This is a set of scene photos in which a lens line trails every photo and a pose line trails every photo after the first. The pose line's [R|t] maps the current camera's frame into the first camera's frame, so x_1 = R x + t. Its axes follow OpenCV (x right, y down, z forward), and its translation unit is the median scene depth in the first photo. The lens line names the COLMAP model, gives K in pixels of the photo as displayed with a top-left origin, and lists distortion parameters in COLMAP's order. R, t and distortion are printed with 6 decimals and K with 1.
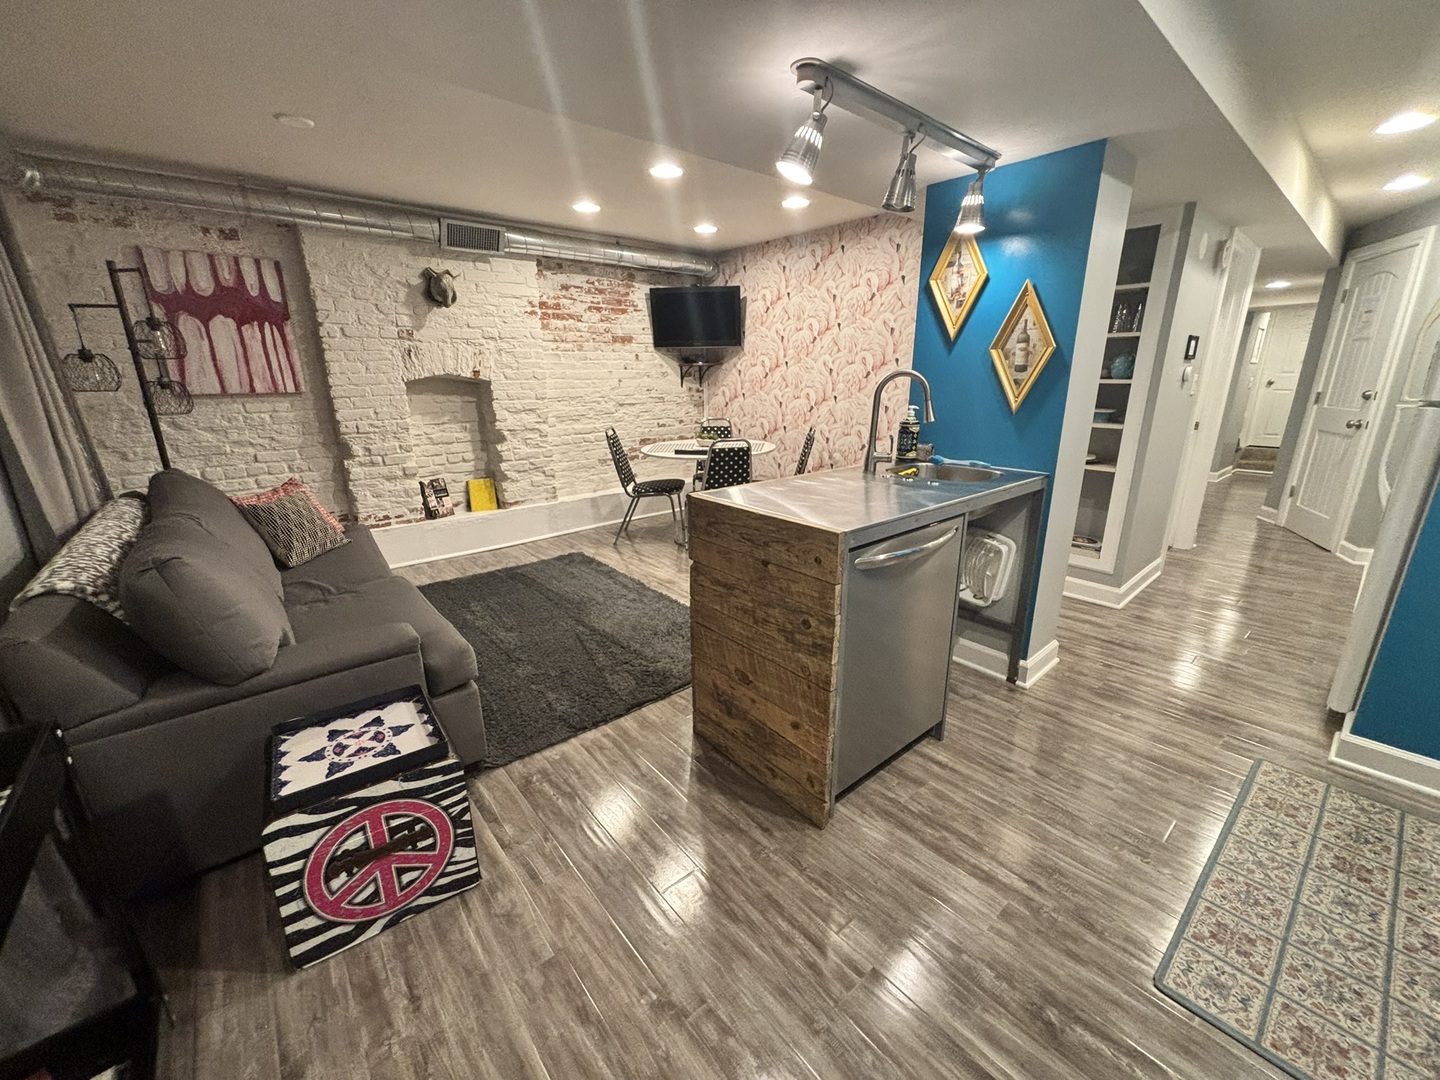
lens RADIAL K [[575.1, 0, 718.8], [0, 575.1, 534.5], [0, 0, 1]] dist [-0.000319, -0.000833]
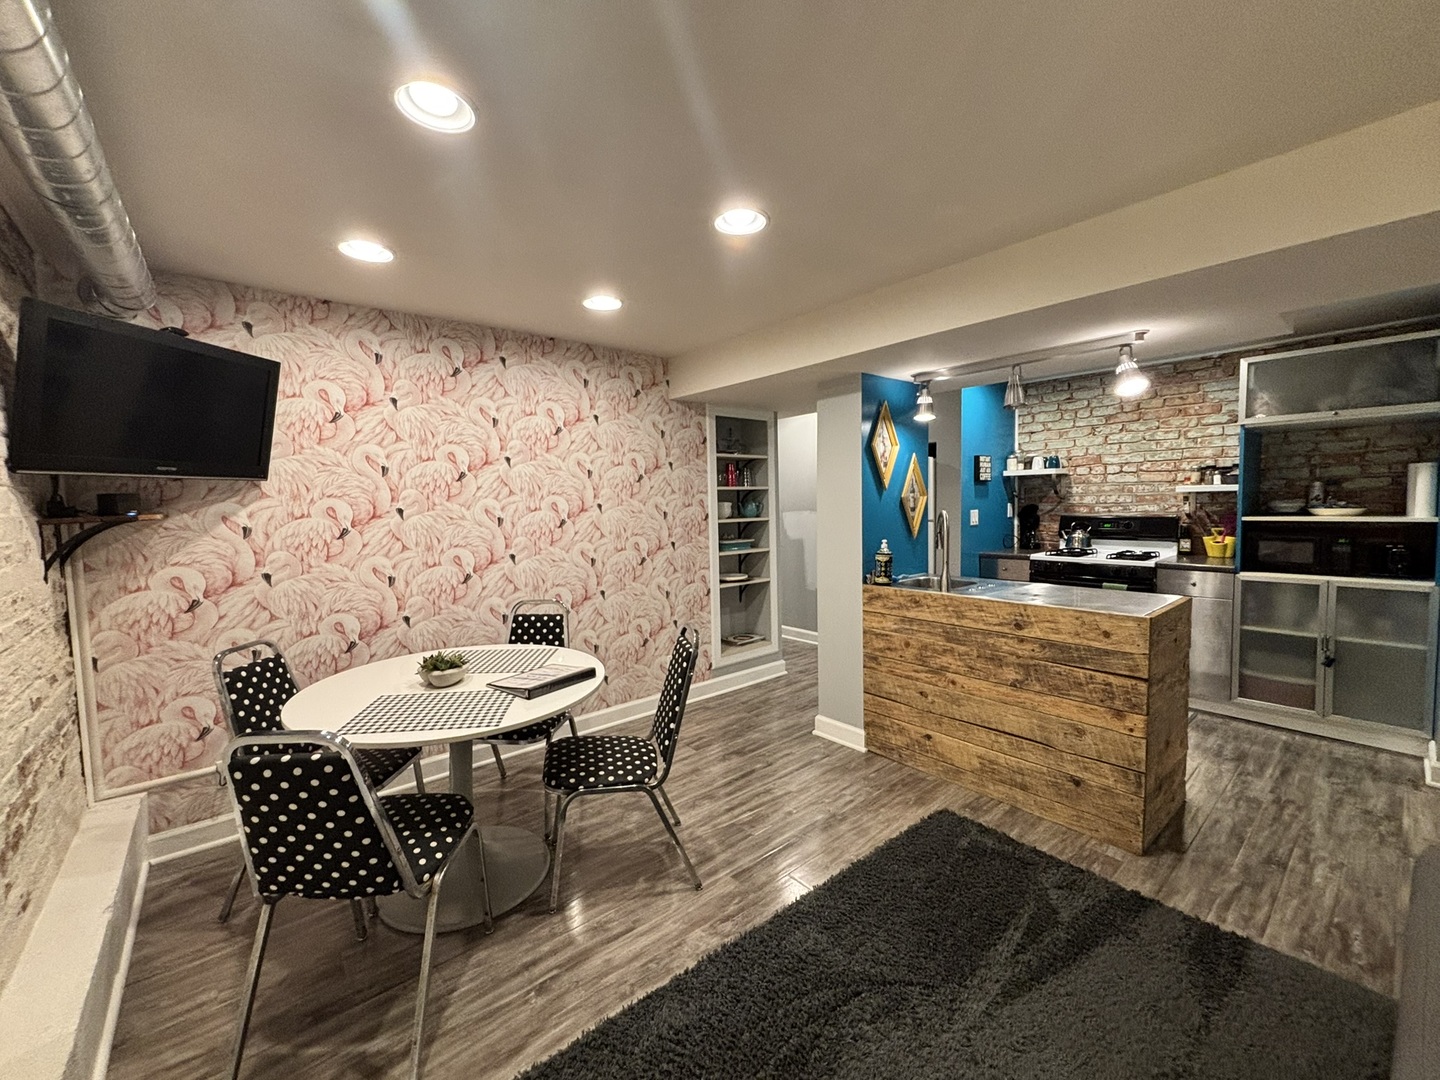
lens RADIAL K [[575.1, 0, 716.1], [0, 575.1, 528.7], [0, 0, 1]] dist [-0.000319, -0.000833]
pose [[0.016555, -0.047503, 0.998734, -0.559656], [0.294622, 0.954754, 0.040528, -0.254942], [-0.955470, 0.293578, 0.029802, 0.822566]]
